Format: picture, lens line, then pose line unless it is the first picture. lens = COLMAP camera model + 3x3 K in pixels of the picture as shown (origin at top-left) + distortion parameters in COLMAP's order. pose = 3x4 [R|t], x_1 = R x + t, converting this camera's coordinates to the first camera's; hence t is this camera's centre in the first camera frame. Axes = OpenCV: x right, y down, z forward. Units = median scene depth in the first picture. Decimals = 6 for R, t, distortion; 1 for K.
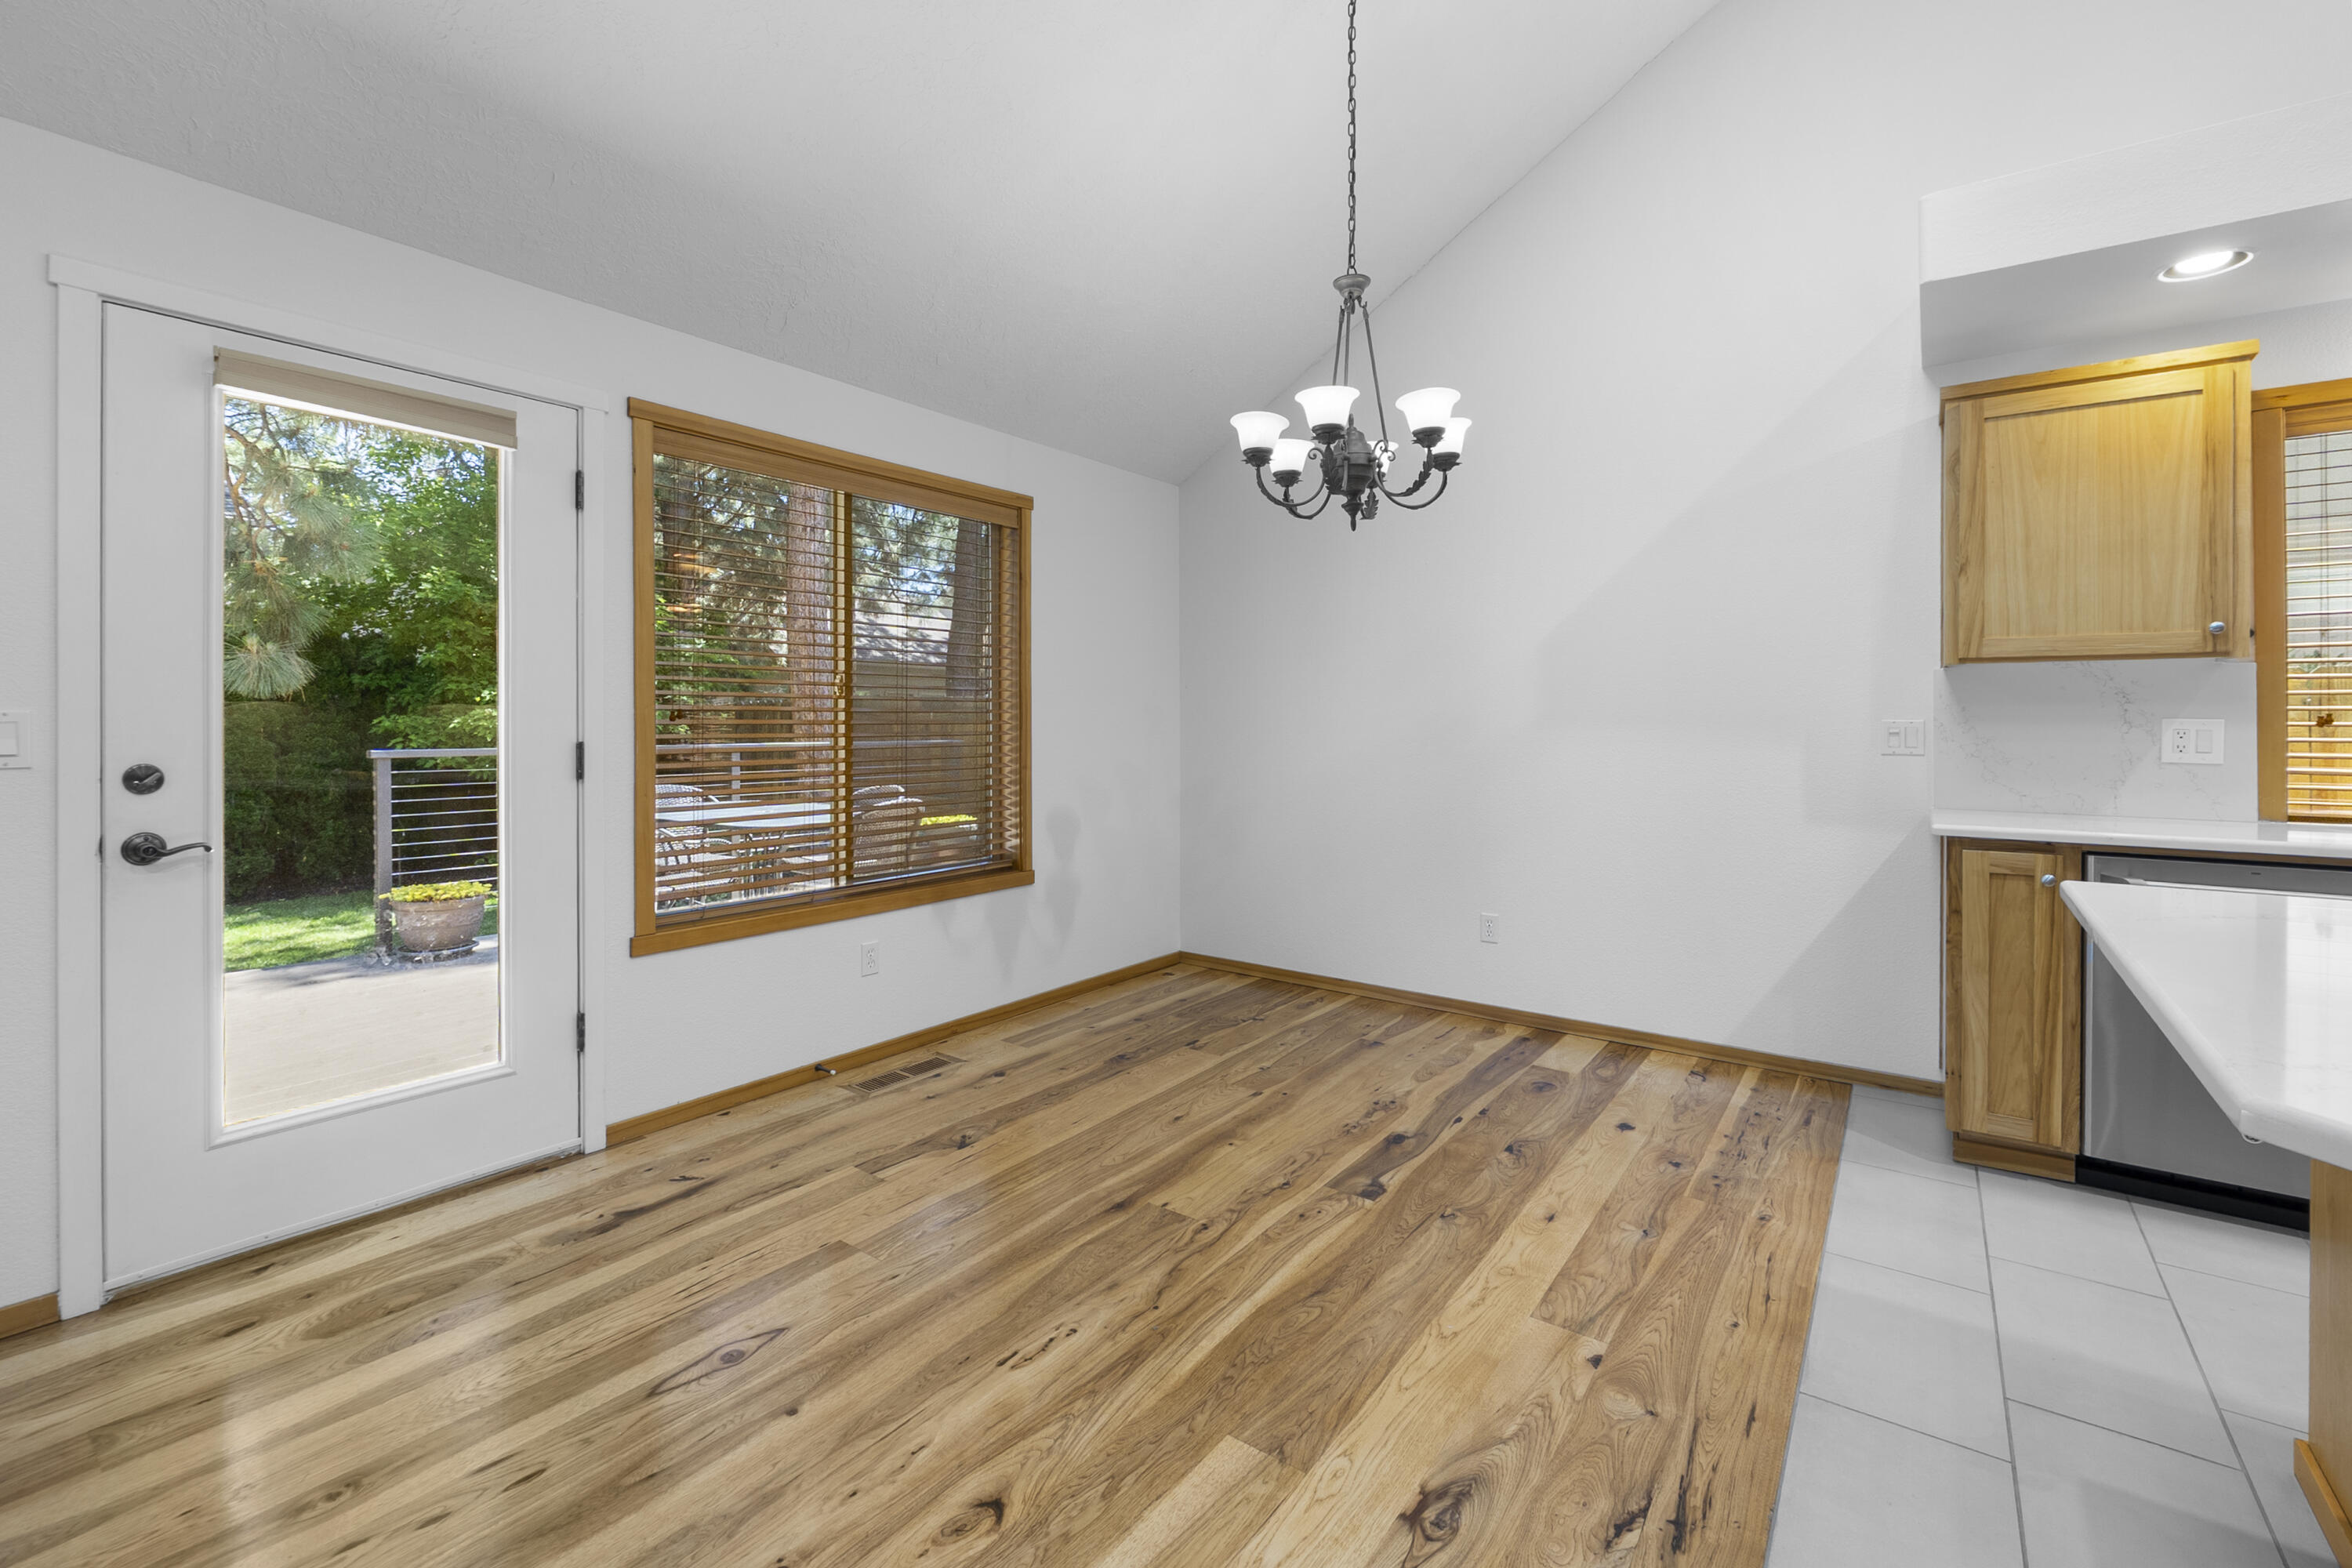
lens RADIAL K [[1007.3, 0, 1176.6], [0, 1007.3, 724.6], [0, 0, 1]] dist [-0.006178, -0.001084]
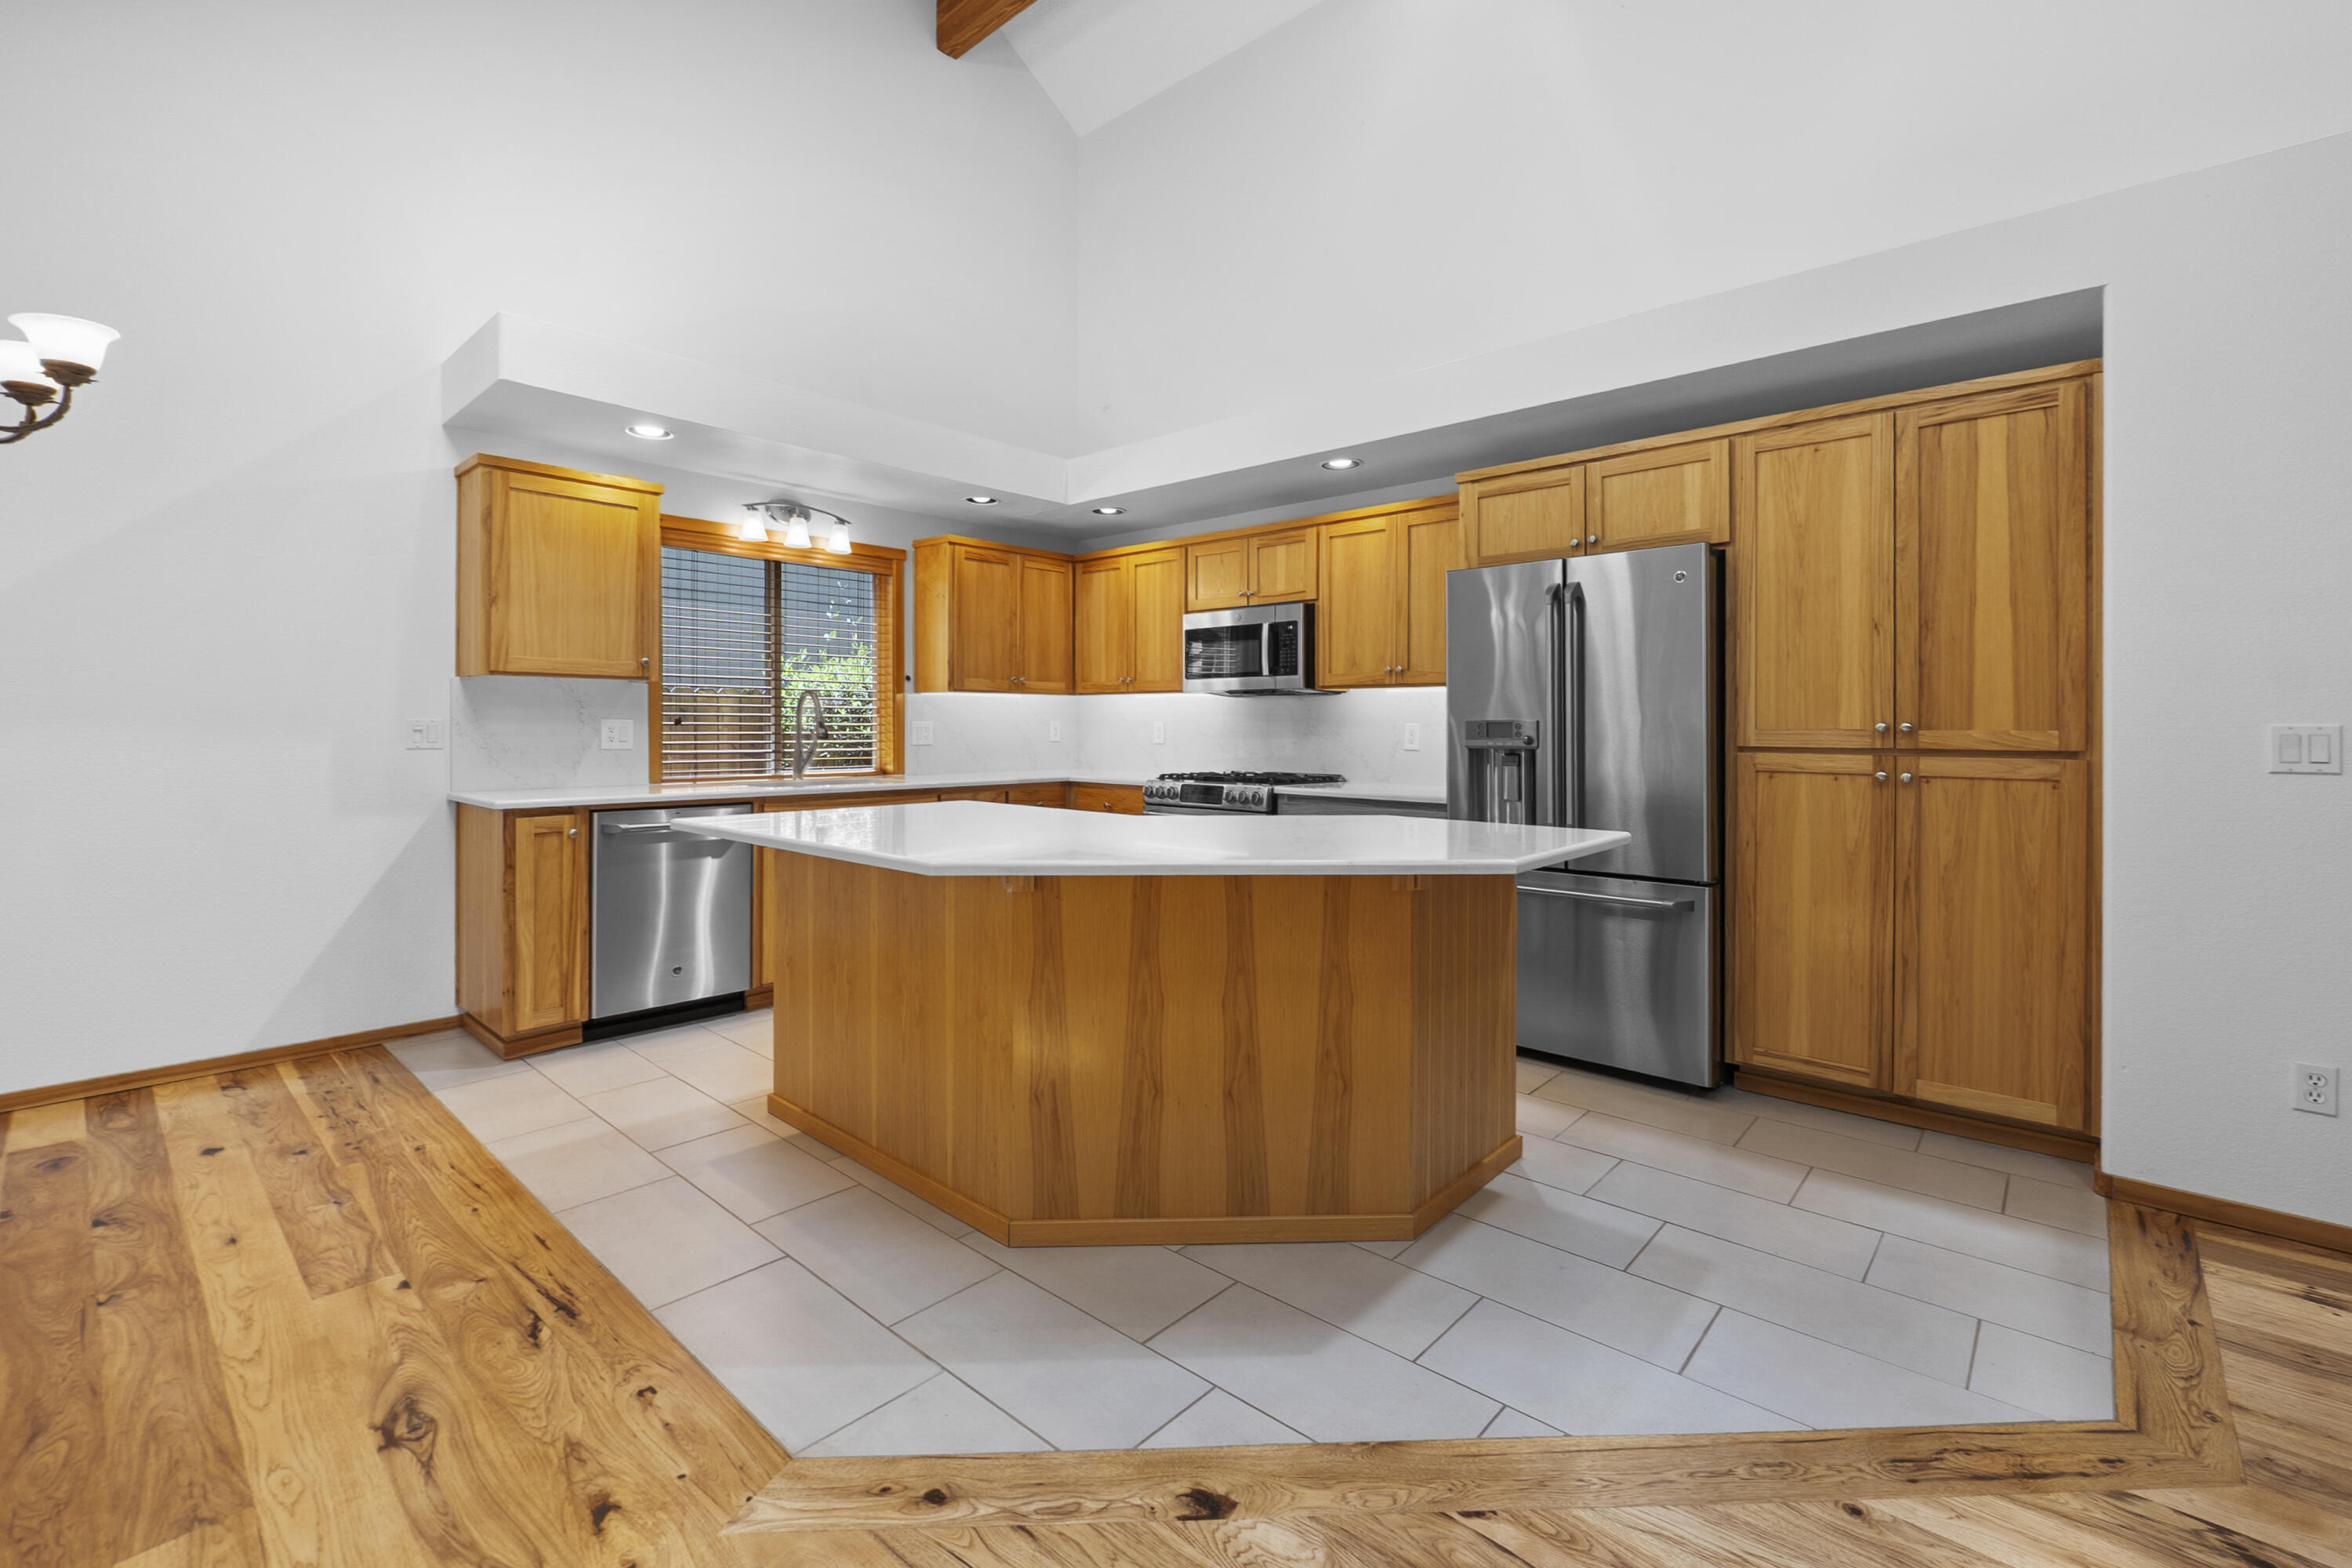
lens RADIAL K [[1007.3, 0, 1162.2], [0, 1007.3, 726.9], [0, 0, 1]] dist [-0.006178, -0.001084]
pose [[0.103149, -0.003572, 0.994659, -0.446872], [-0.003913, 0.999984, 0.003997, -0.003821], [-0.994658, -0.004305, 0.103134, 0.024597]]
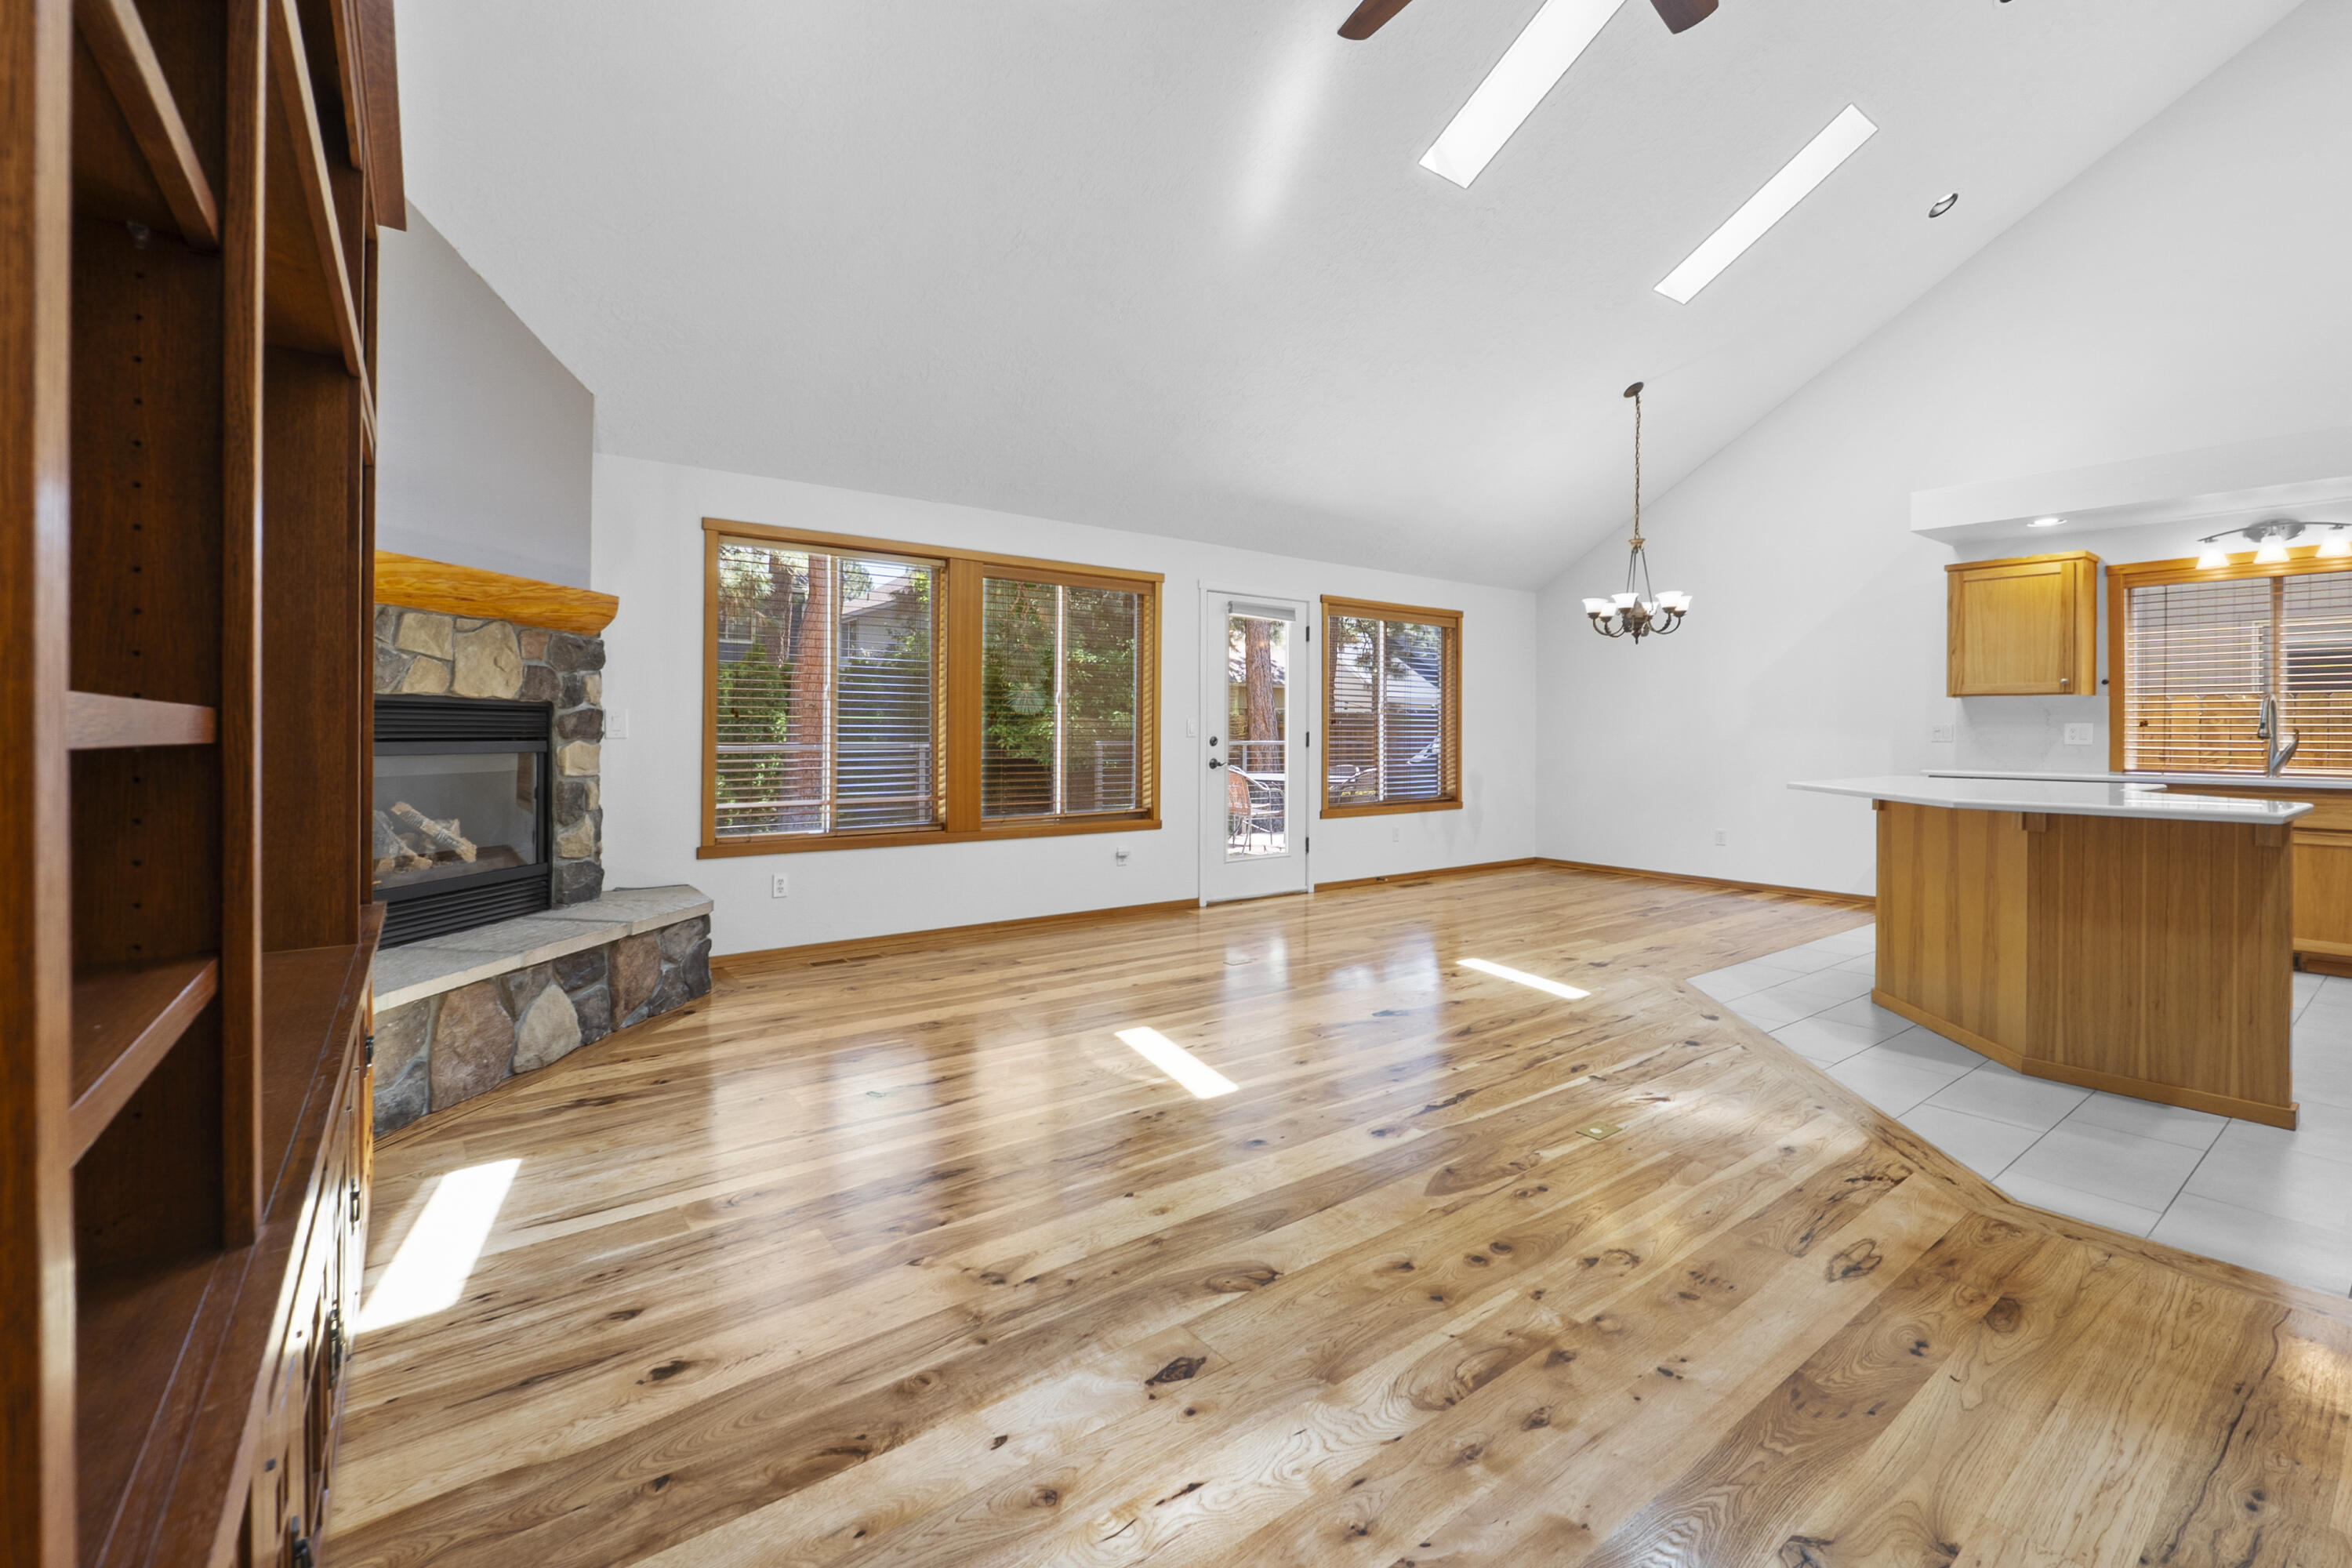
lens RADIAL K [[1007.3, 0, 1163.1], [0, 1007.3, 739.4], [0, 0, 1]] dist [-0.006178, -0.001084]
pose [[0.957513, 0.004969, -0.288347, -0.218479], [-0.003823, 0.999982, 0.004537, 0.027751], [0.288365, -0.003242, 0.957515, -1.662147]]
